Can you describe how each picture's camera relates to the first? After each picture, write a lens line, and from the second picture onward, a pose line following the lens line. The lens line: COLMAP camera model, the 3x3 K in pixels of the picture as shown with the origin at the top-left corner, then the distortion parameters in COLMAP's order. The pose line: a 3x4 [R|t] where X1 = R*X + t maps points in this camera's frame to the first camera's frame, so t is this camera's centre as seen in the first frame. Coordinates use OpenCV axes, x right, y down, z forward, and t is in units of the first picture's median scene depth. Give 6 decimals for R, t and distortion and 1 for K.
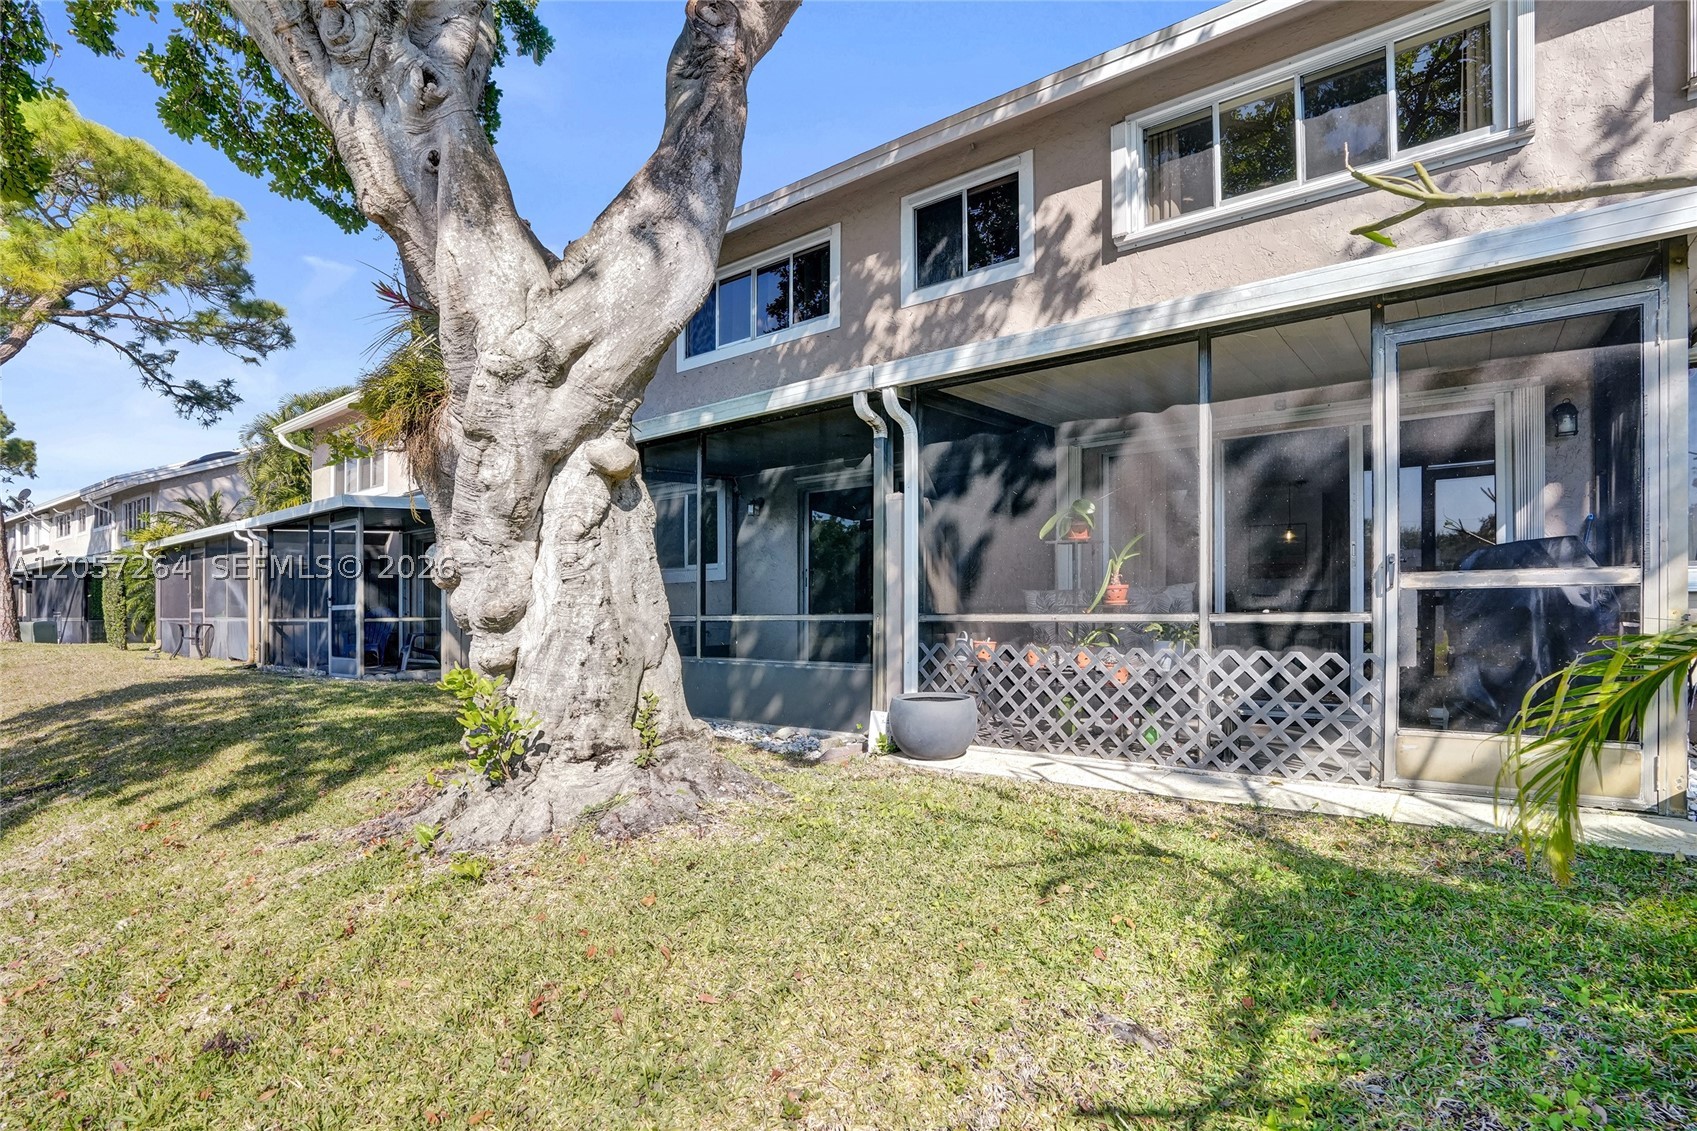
lens RADIAL K [[805.9, 0, 847.6], [0, 805.9, 579.3], [0, 0, 1]] dist [-0.048345, 0.021777]
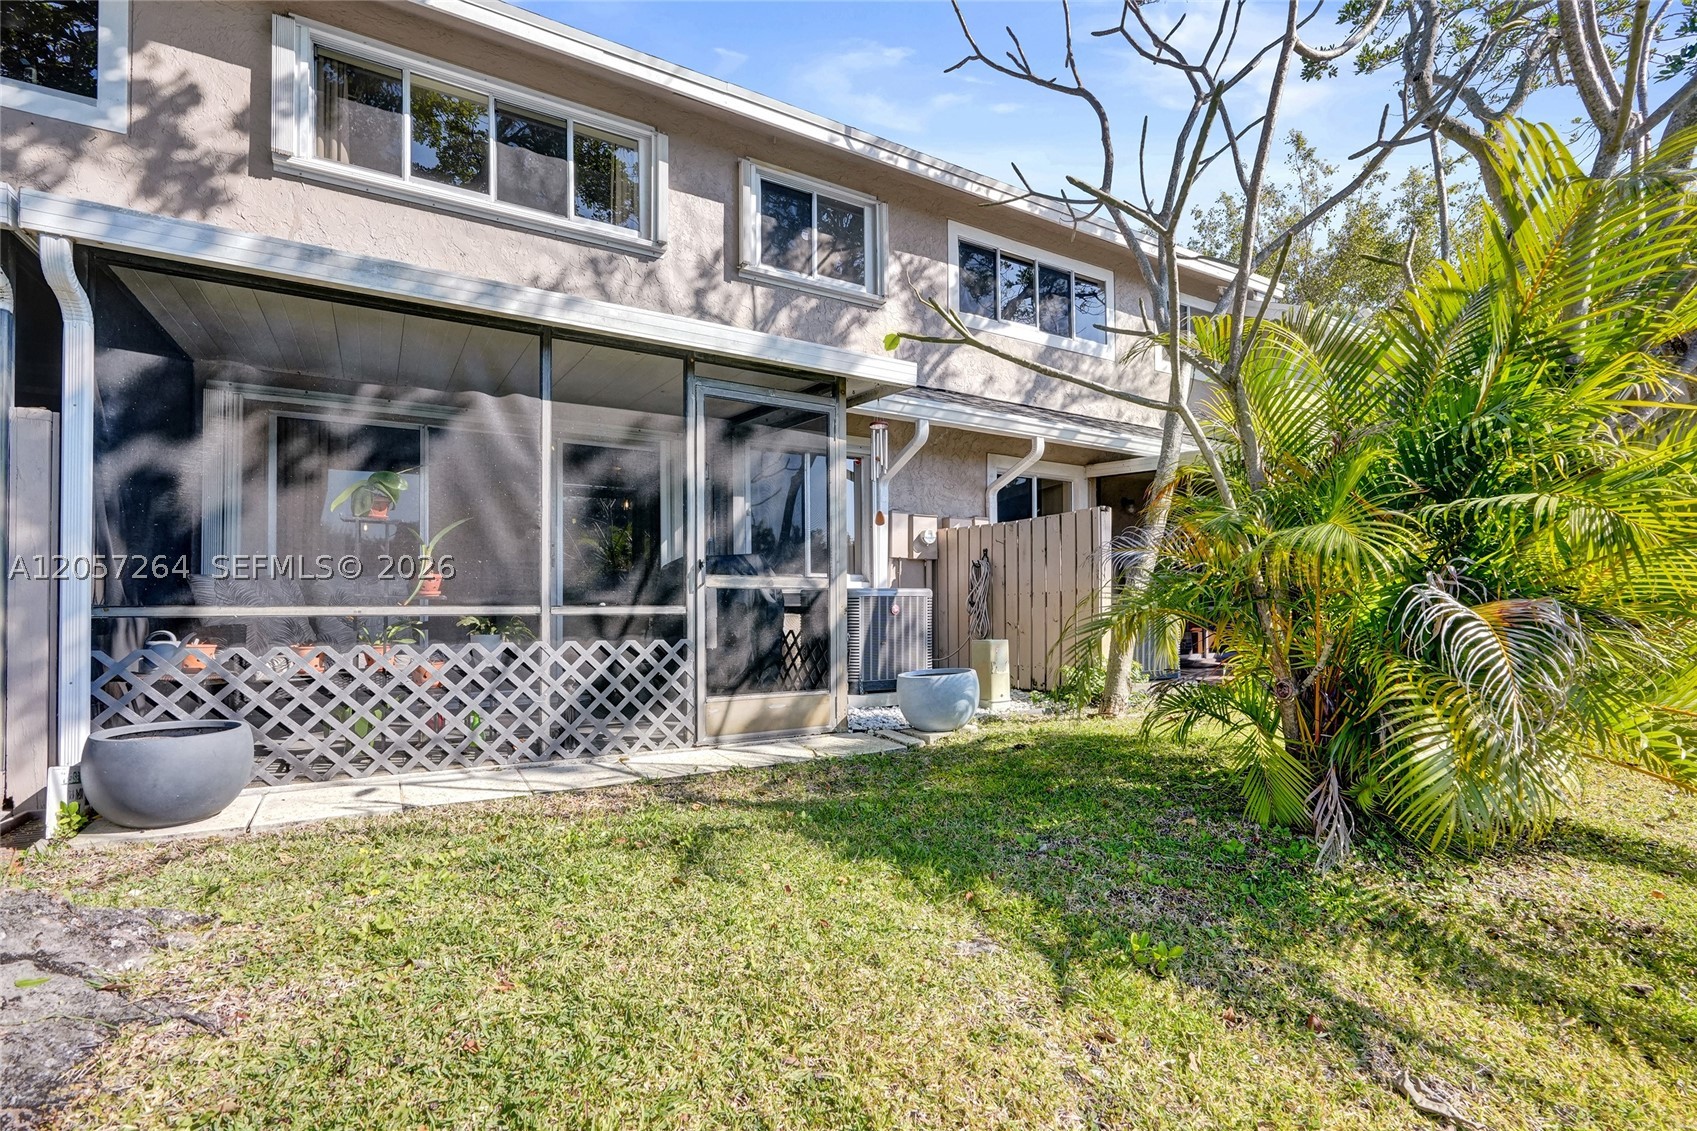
lens RADIAL K [[773.7, 0, 848.5], [0, 773.7, 565.5], [0, 0, 1]] dist [-0.001397, -0.001296]
pose [[0.387734, 0.049254, 0.920455, -0.308198], [-0.041364, 0.998495, -0.036006, 0.010320], [-0.920843, -0.024113, 0.389188, 0.261396]]
